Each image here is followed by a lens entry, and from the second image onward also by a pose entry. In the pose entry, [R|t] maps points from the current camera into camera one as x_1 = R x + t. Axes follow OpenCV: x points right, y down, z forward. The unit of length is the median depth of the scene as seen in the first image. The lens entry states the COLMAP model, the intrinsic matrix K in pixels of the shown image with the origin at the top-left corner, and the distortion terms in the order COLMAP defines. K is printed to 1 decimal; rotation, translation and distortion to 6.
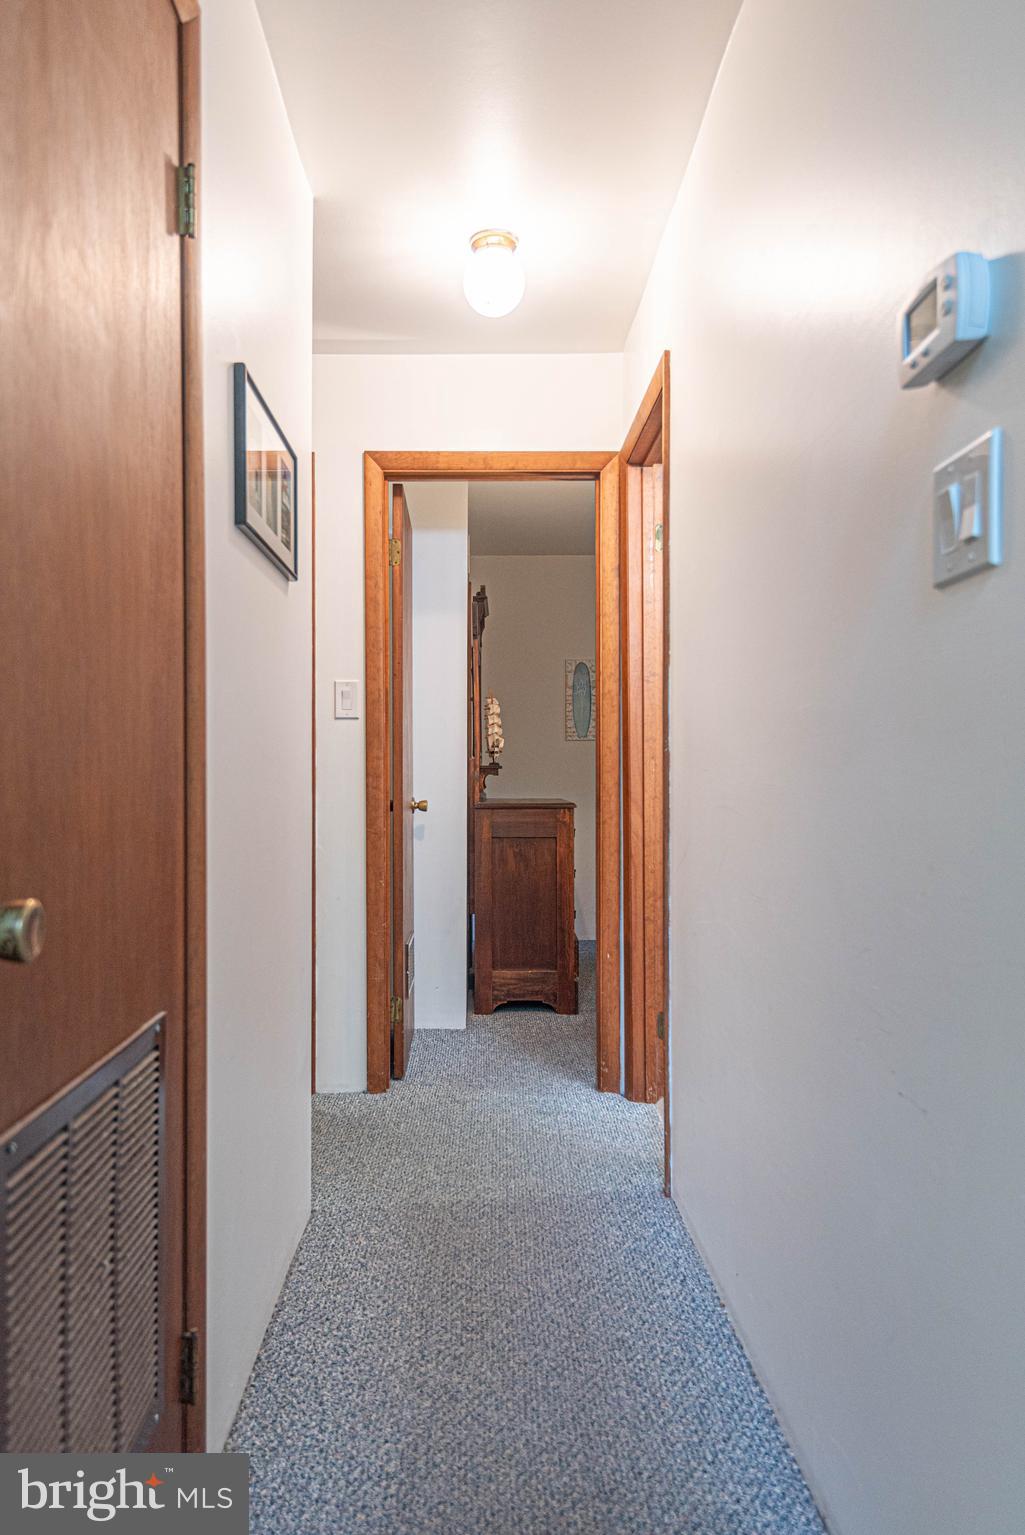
lens RADIAL K [[1246.7, 0, 511.2], [0, 1246.7, 767.2], [0, 0, 1]] dist [-0.000511, -0.000039]
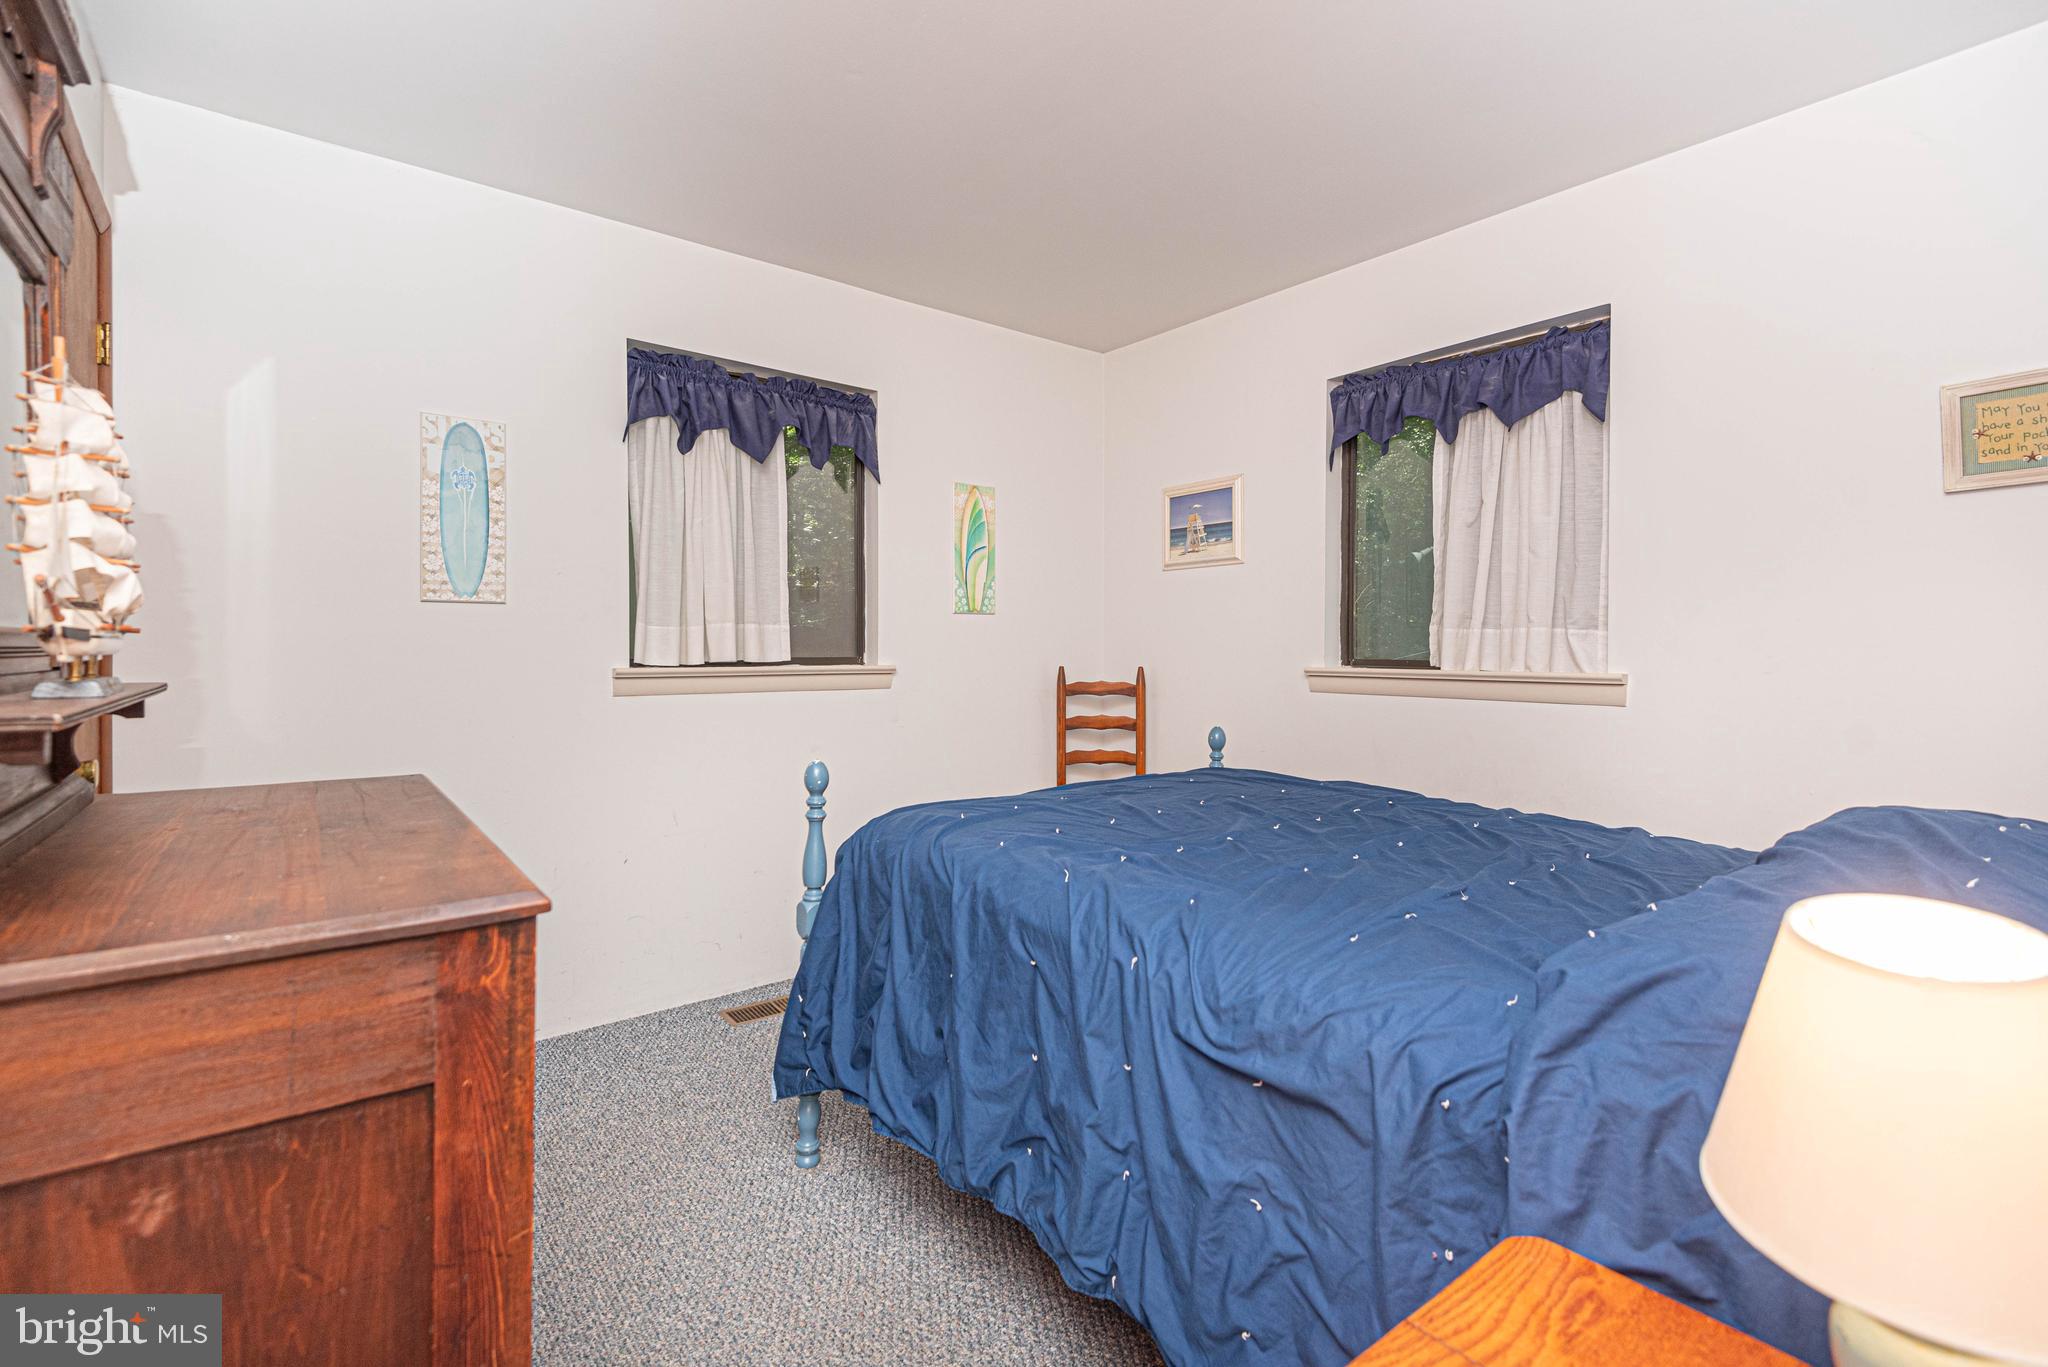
lens RADIAL K [[924.0, 0, 1012.6], [0, 924.0, 645.5], [0, 0, 1]] dist [0.028046, -0.014113]
pose [[0.804874, 0.000254, 0.593446, 0.021390], [-0.003952, 0.999980, 0.004932, -0.010488], [-0.593433, -0.006315, 0.804858, 0.771318]]
